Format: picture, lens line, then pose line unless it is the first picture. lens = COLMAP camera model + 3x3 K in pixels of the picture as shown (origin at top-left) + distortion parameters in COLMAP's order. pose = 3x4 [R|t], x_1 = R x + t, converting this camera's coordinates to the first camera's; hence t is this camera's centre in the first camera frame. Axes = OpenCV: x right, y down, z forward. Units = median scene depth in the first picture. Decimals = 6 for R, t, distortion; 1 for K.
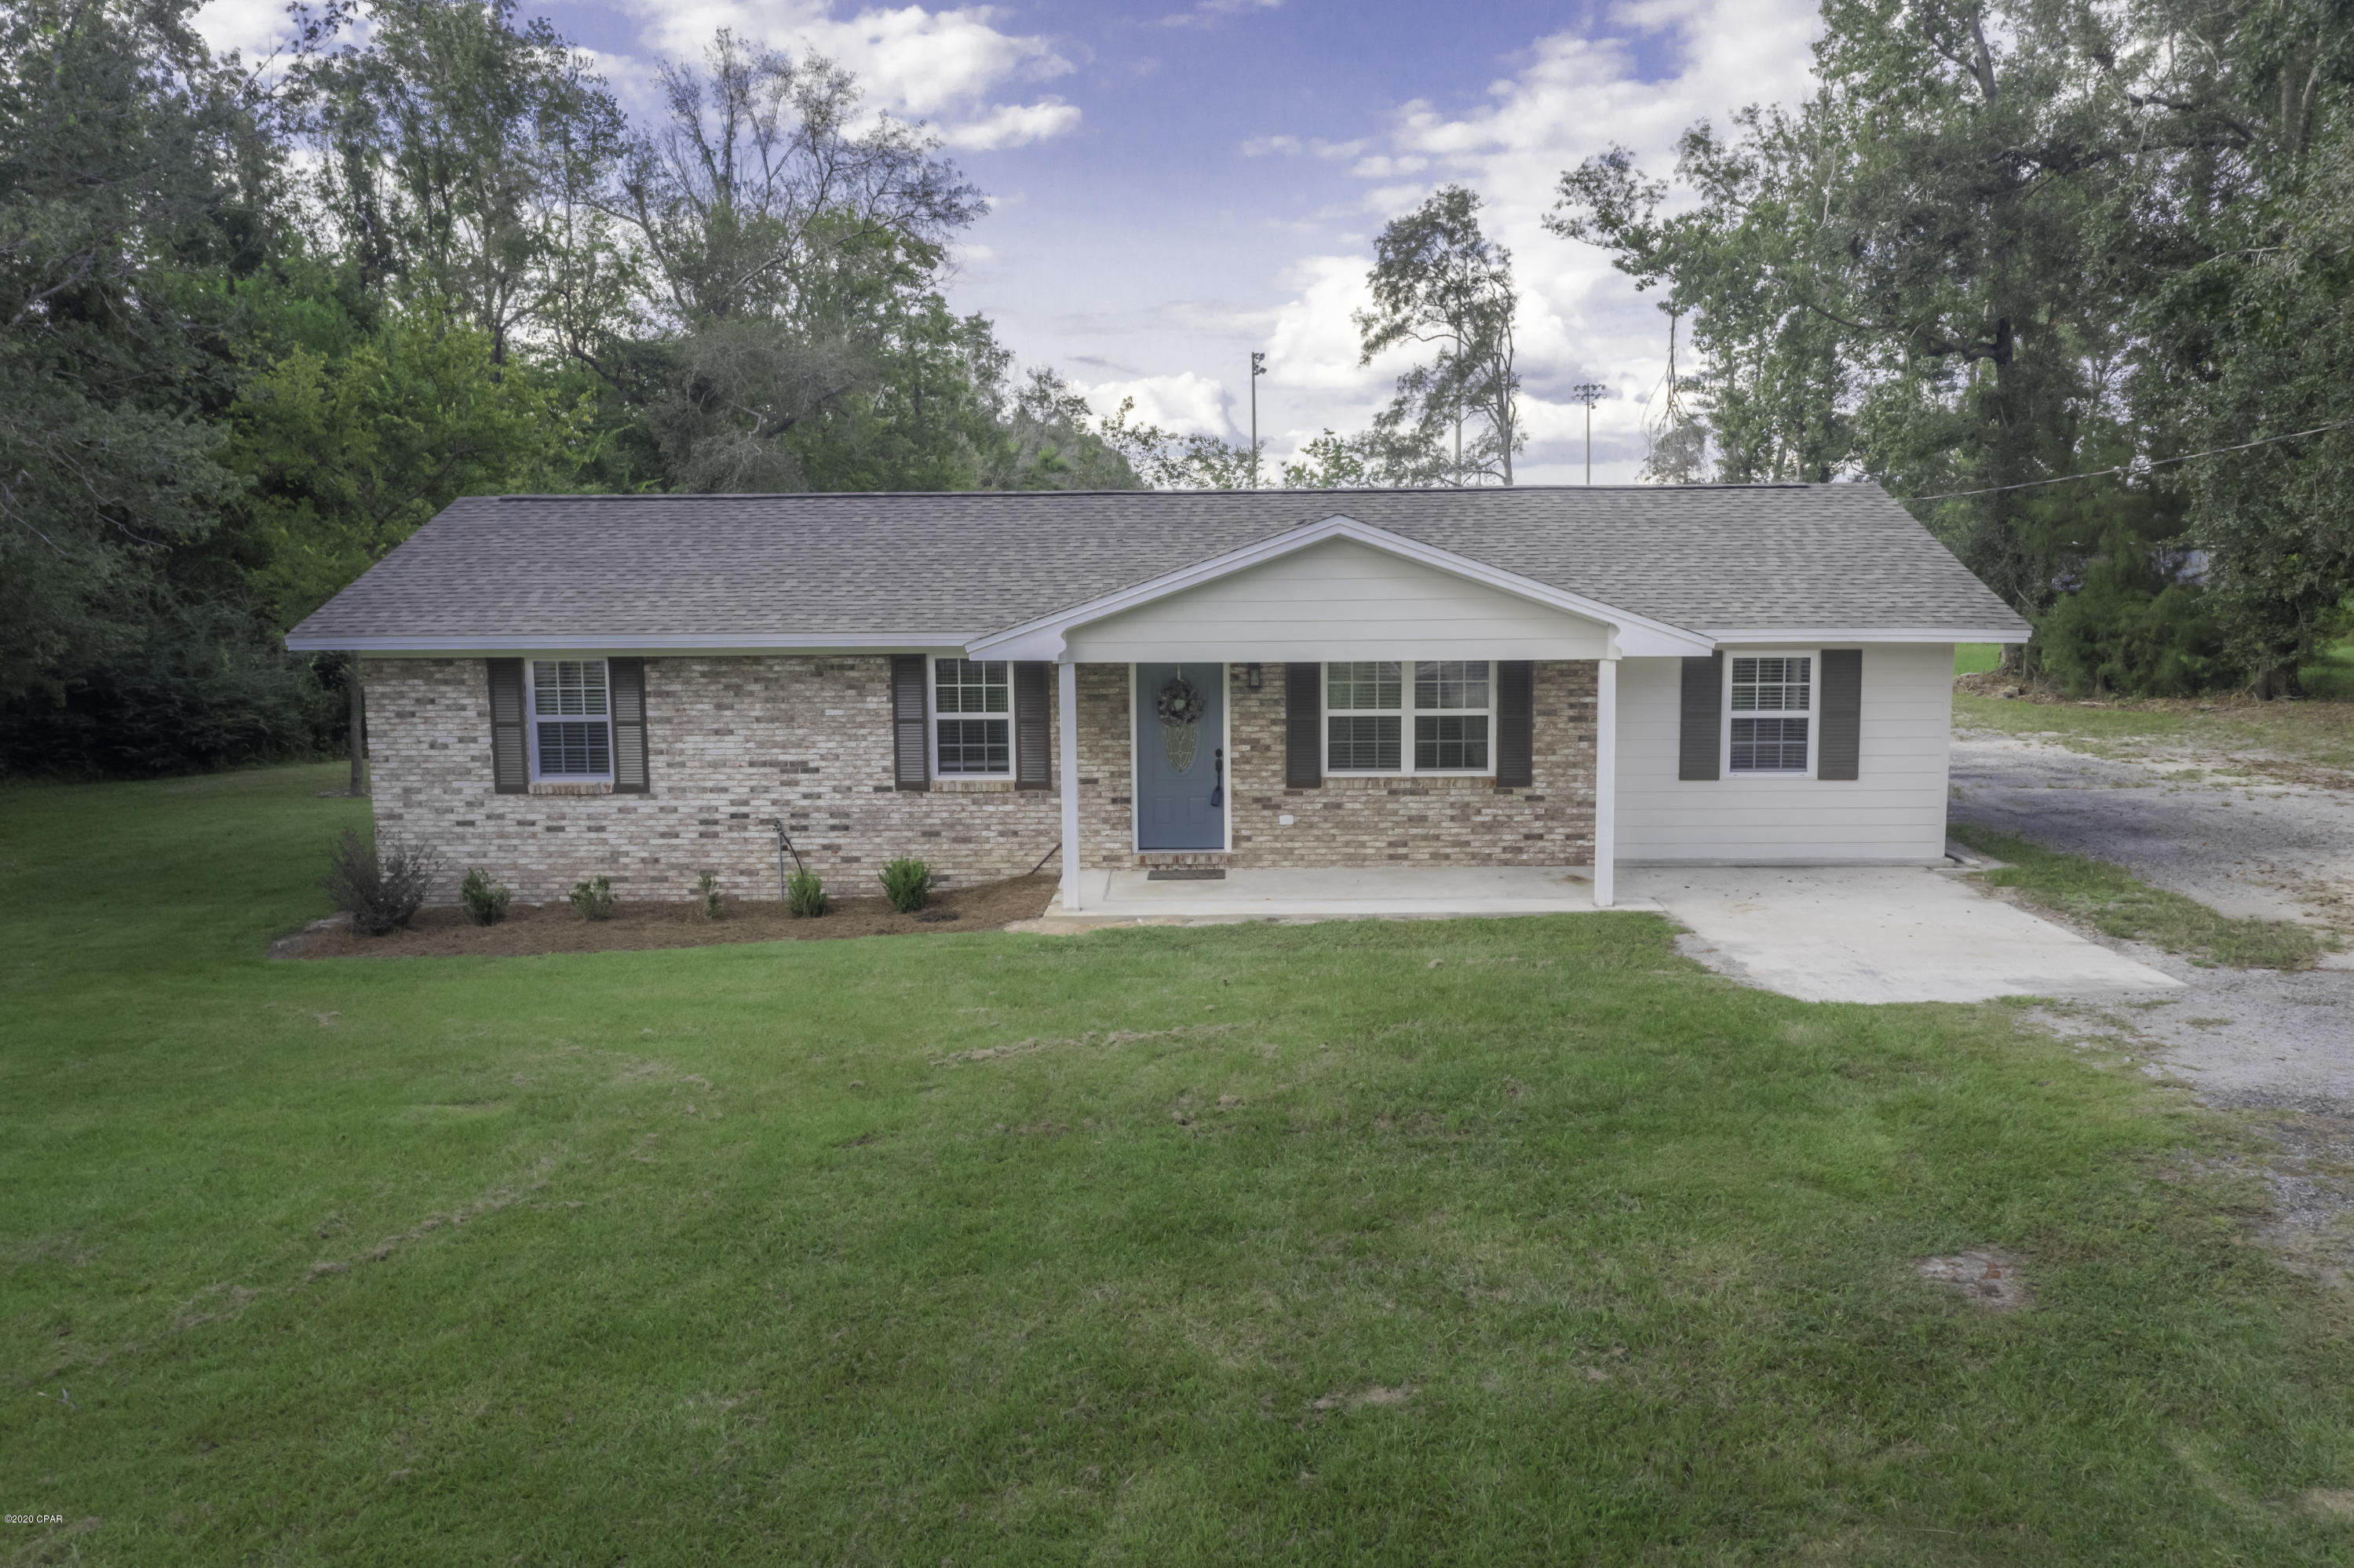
lens RADIAL K [[1860.4, 0, 1182.3], [0, 1860.4, 790.7], [0, 0, 1]] dist [-0.001522, 0.013435]
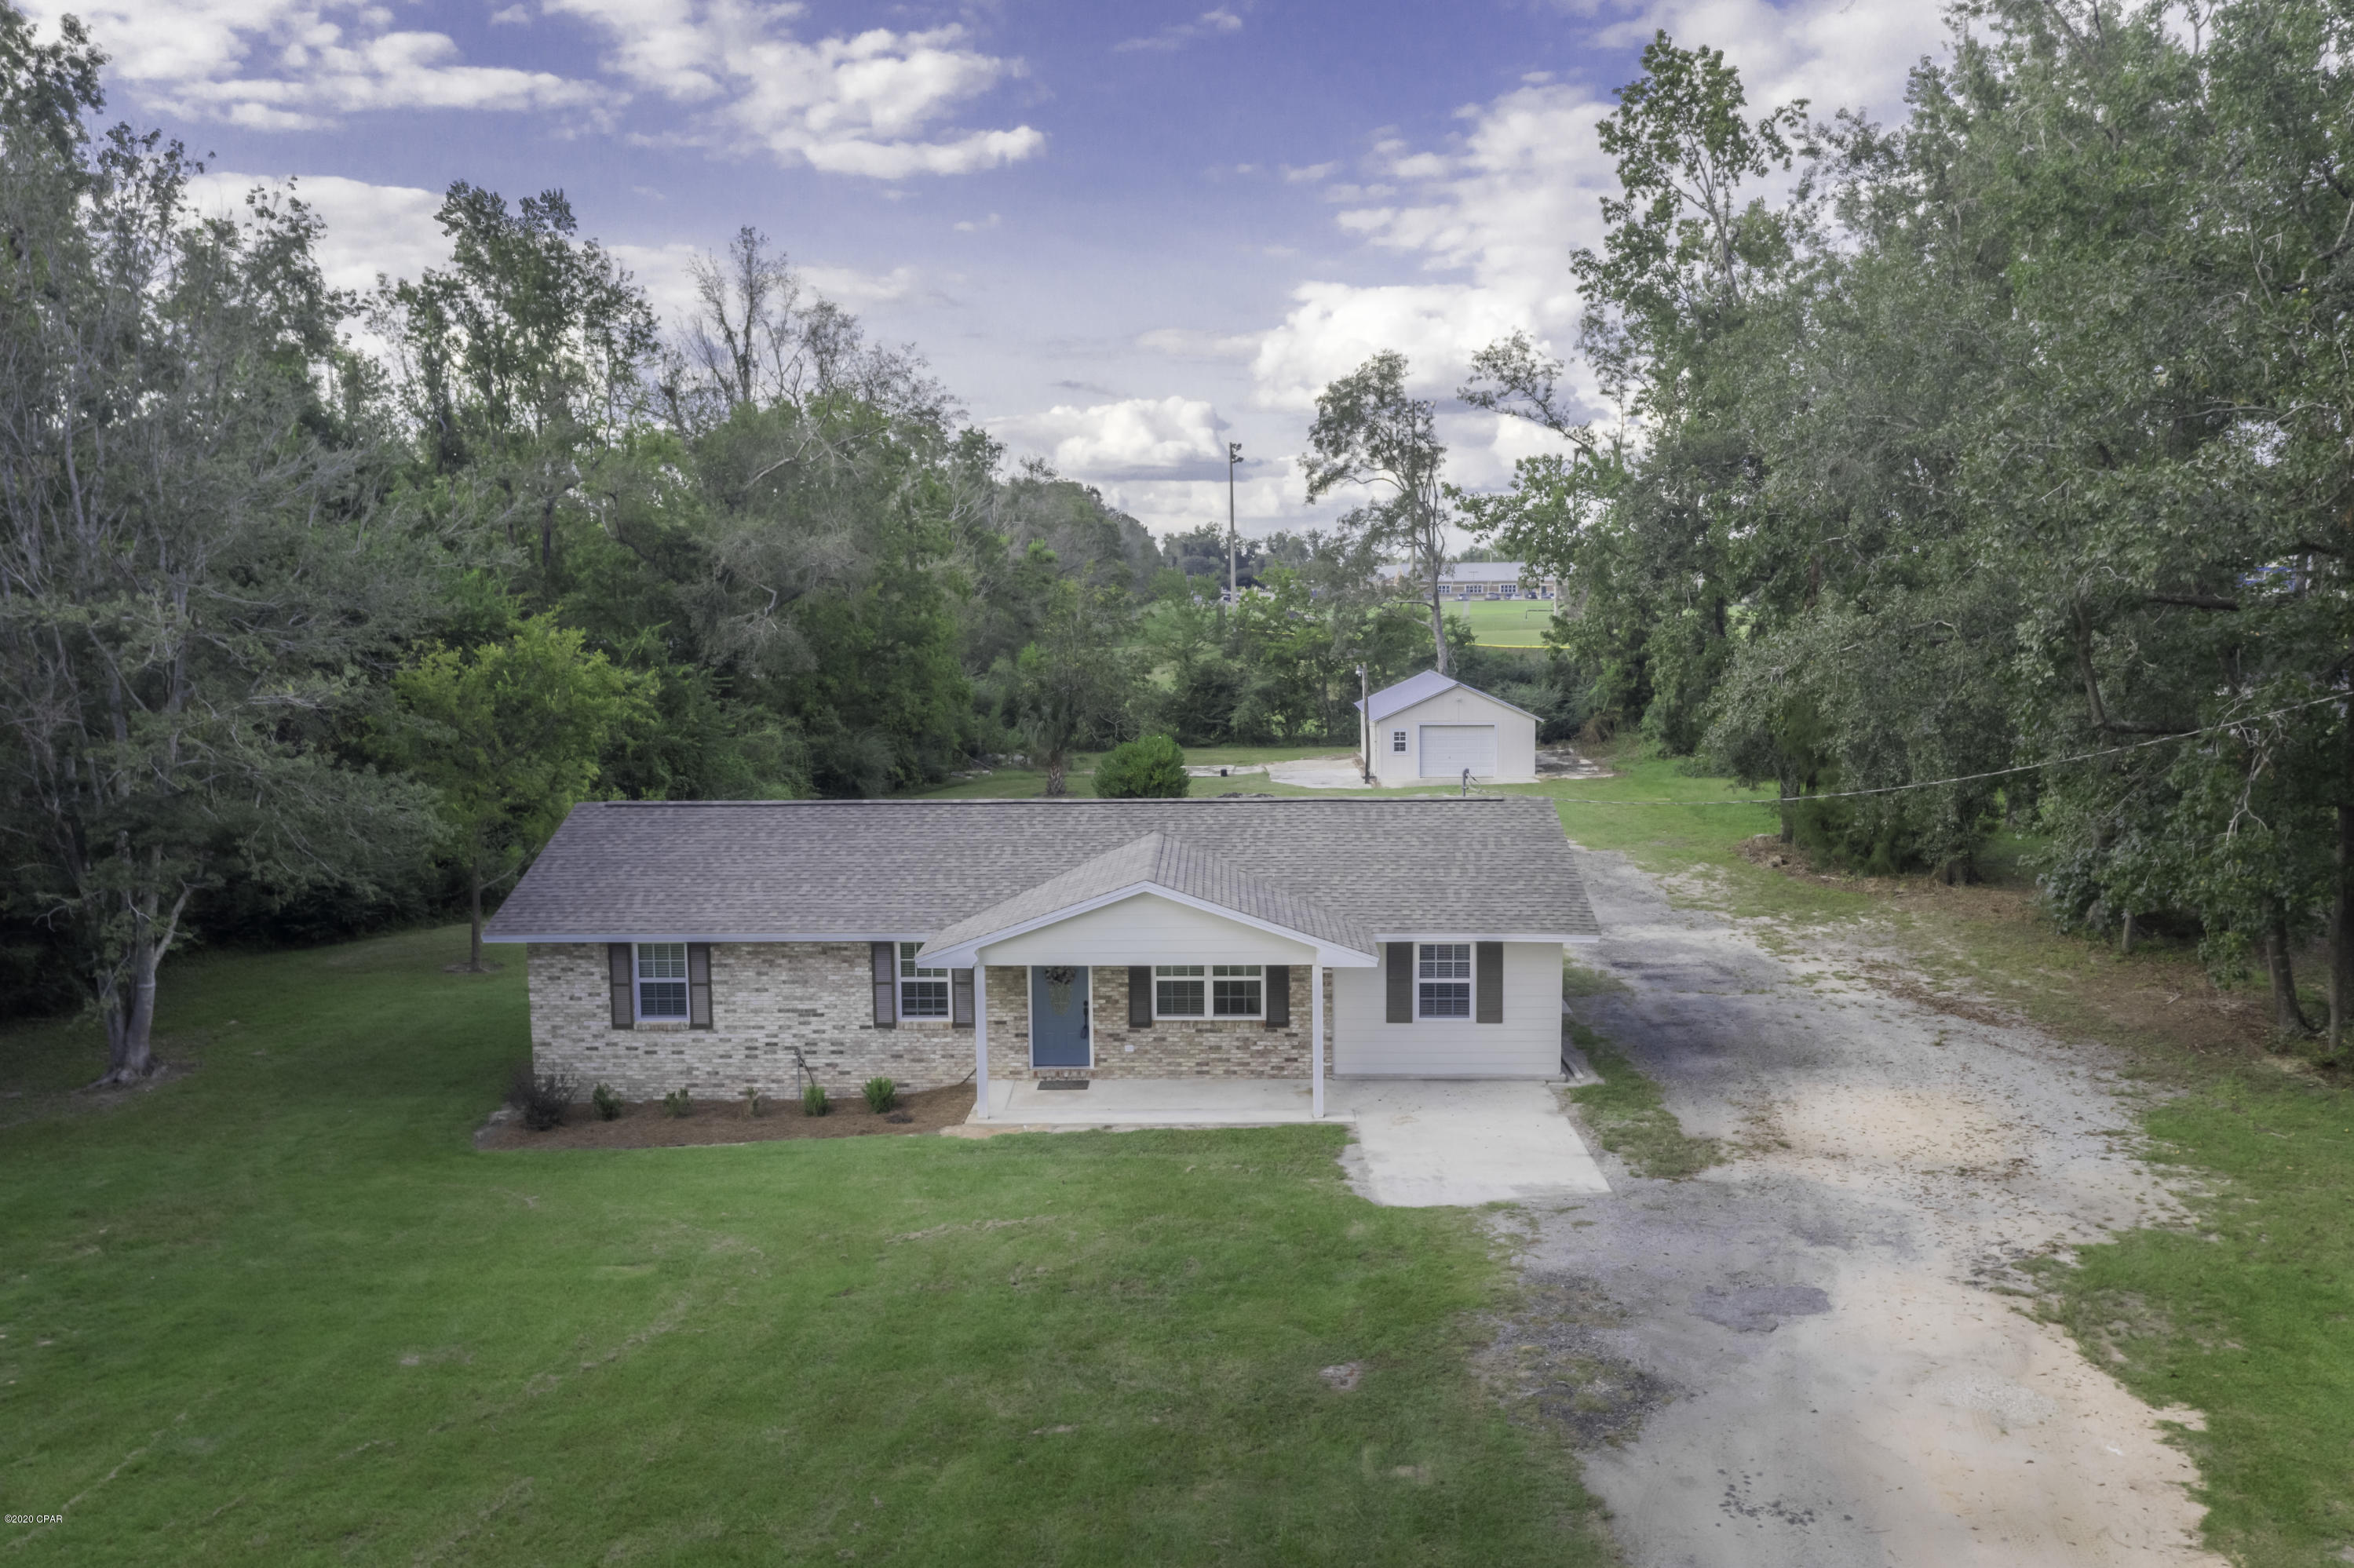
lens RADIAL K [[1860.4, 0, 1170.5], [0, 1860.4, 777.5], [0, 0, 1]] dist [-0.001522, 0.013435]
pose [[0.999965, -0.000319, -0.008332, 0.102912], [0.000141, 0.999772, -0.021339, -0.174674], [0.008337, 0.021337, 0.999738, -0.533495]]
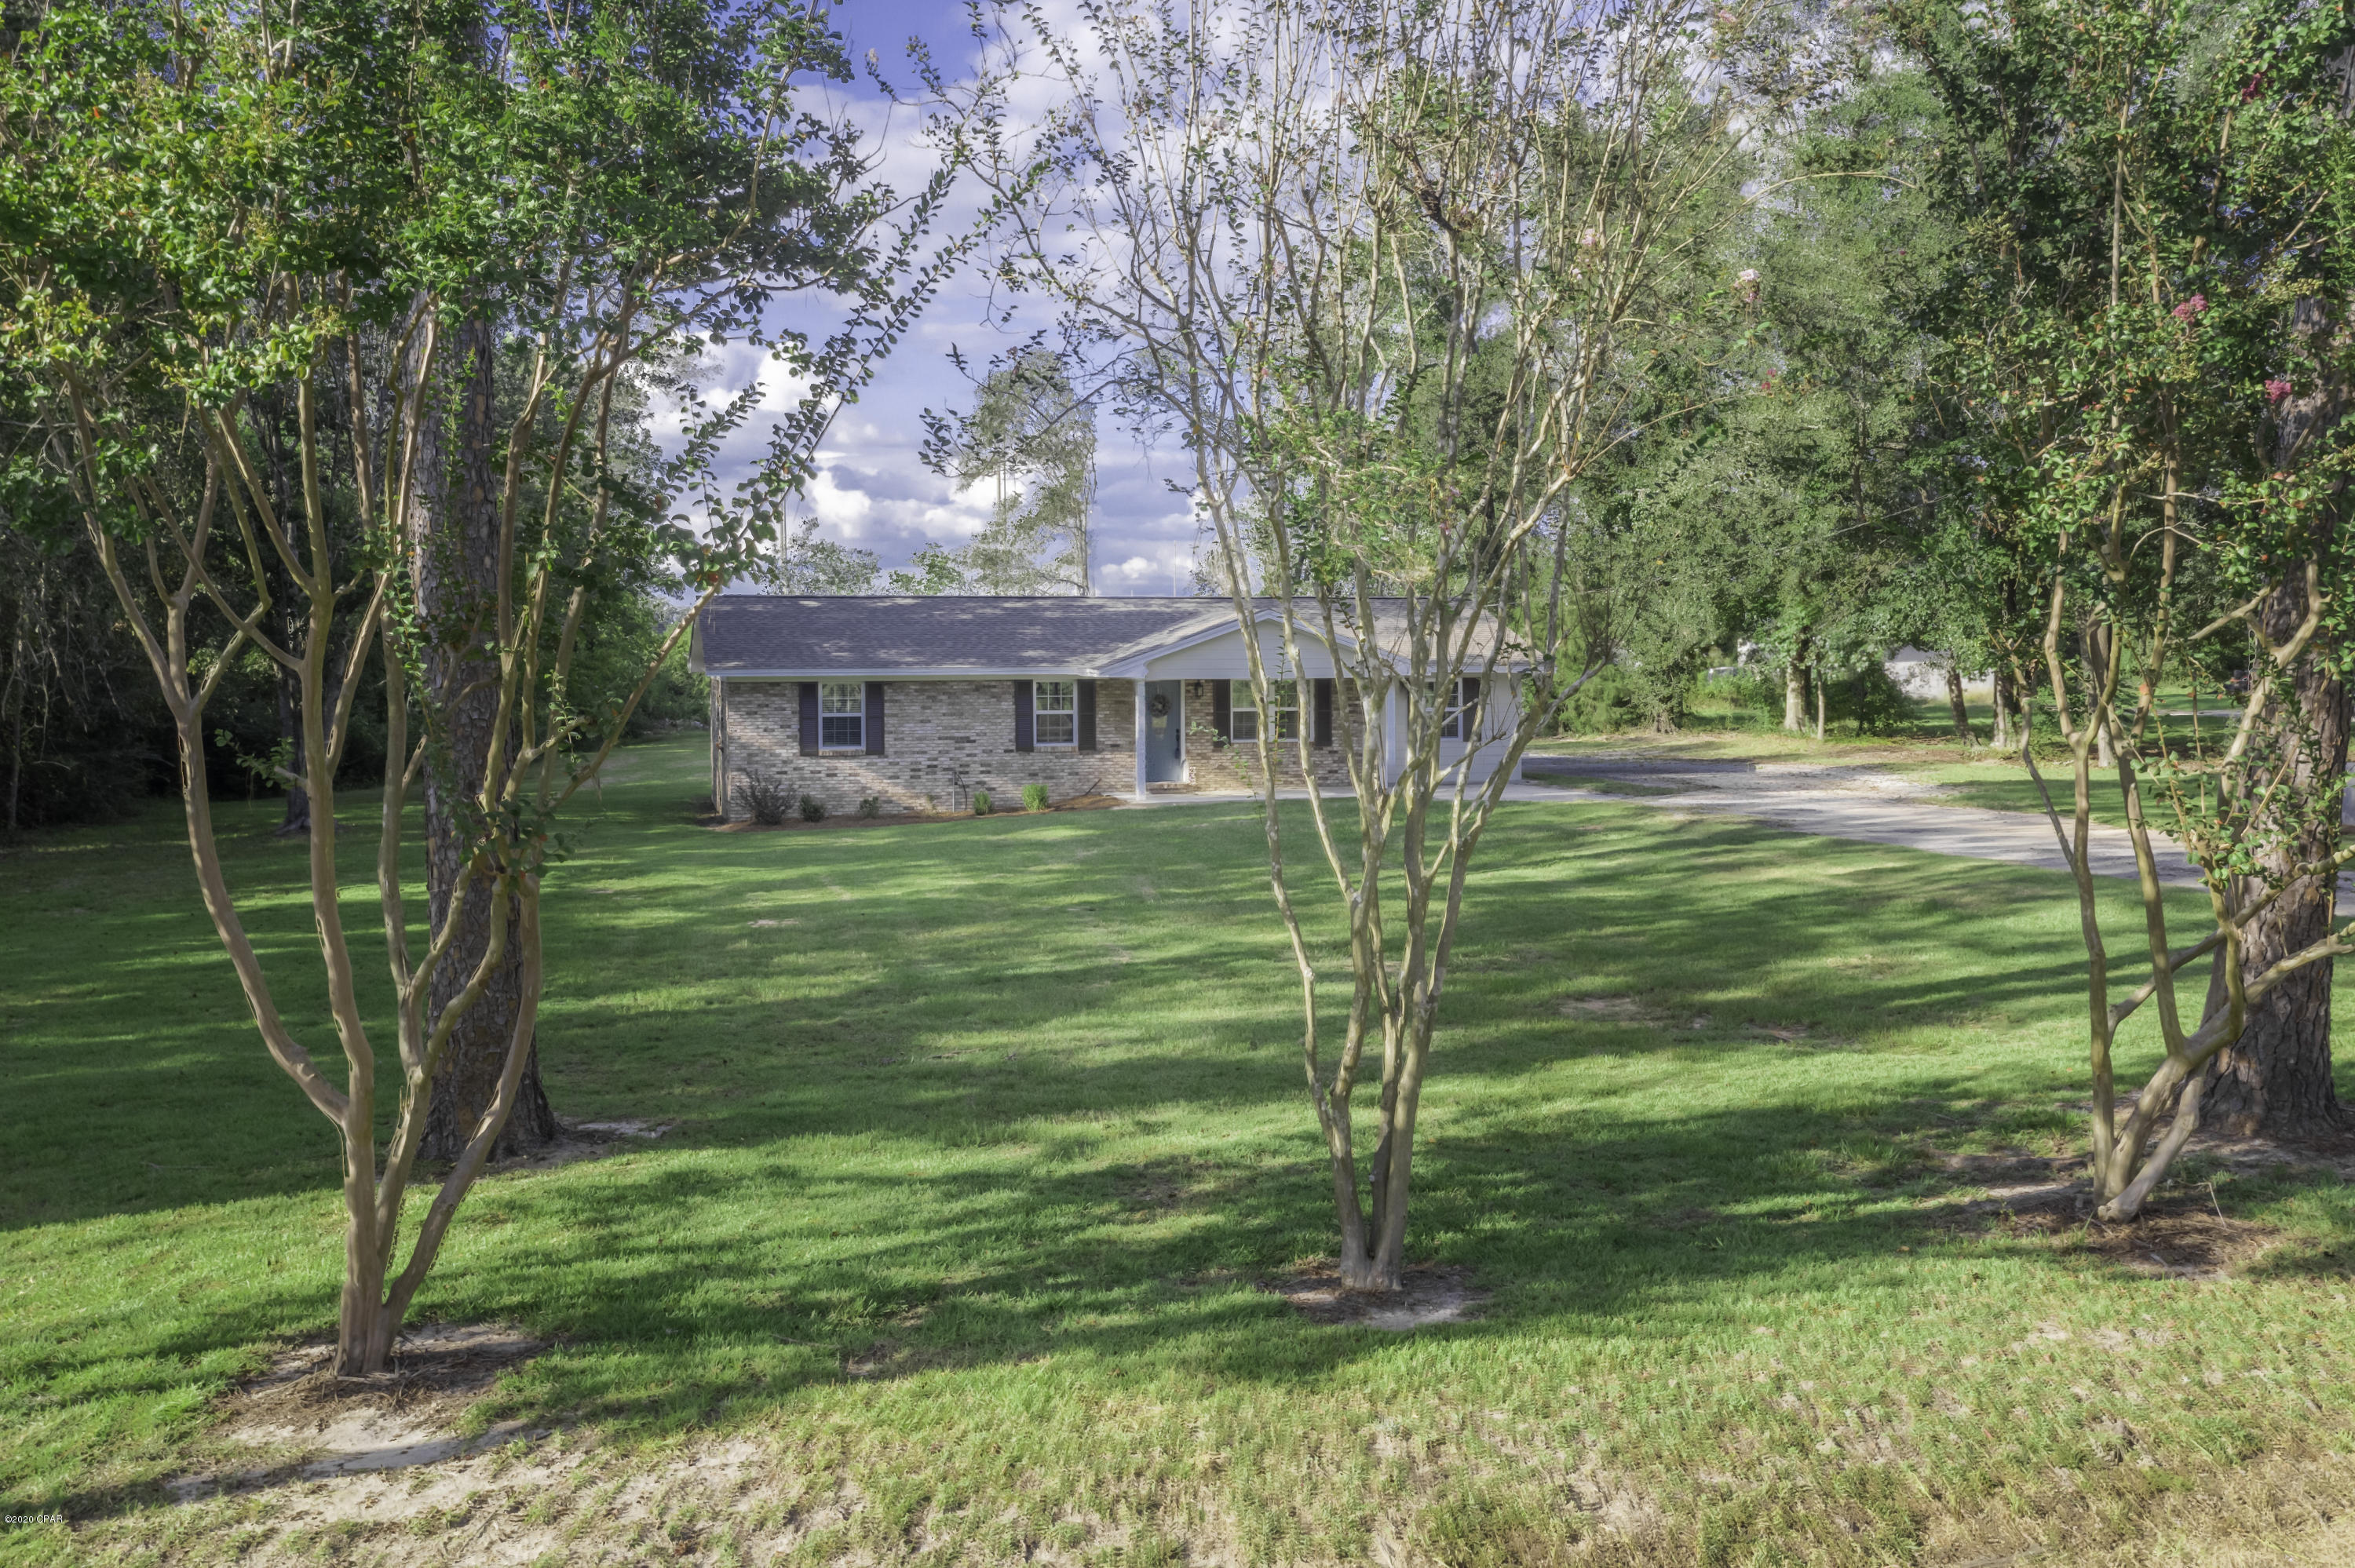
lens RADIAL K [[1861.1, 0, 1179.7], [0, 1861.1, 785.2], [0, 0, 1]] dist [-0.001522, 0.013435]
pose [[0.962831, -0.016262, 0.269614, -0.511673], [0.031970, 0.998031, -0.053971, 0.144122], [-0.268206, 0.060584, 0.961455, -0.887408]]
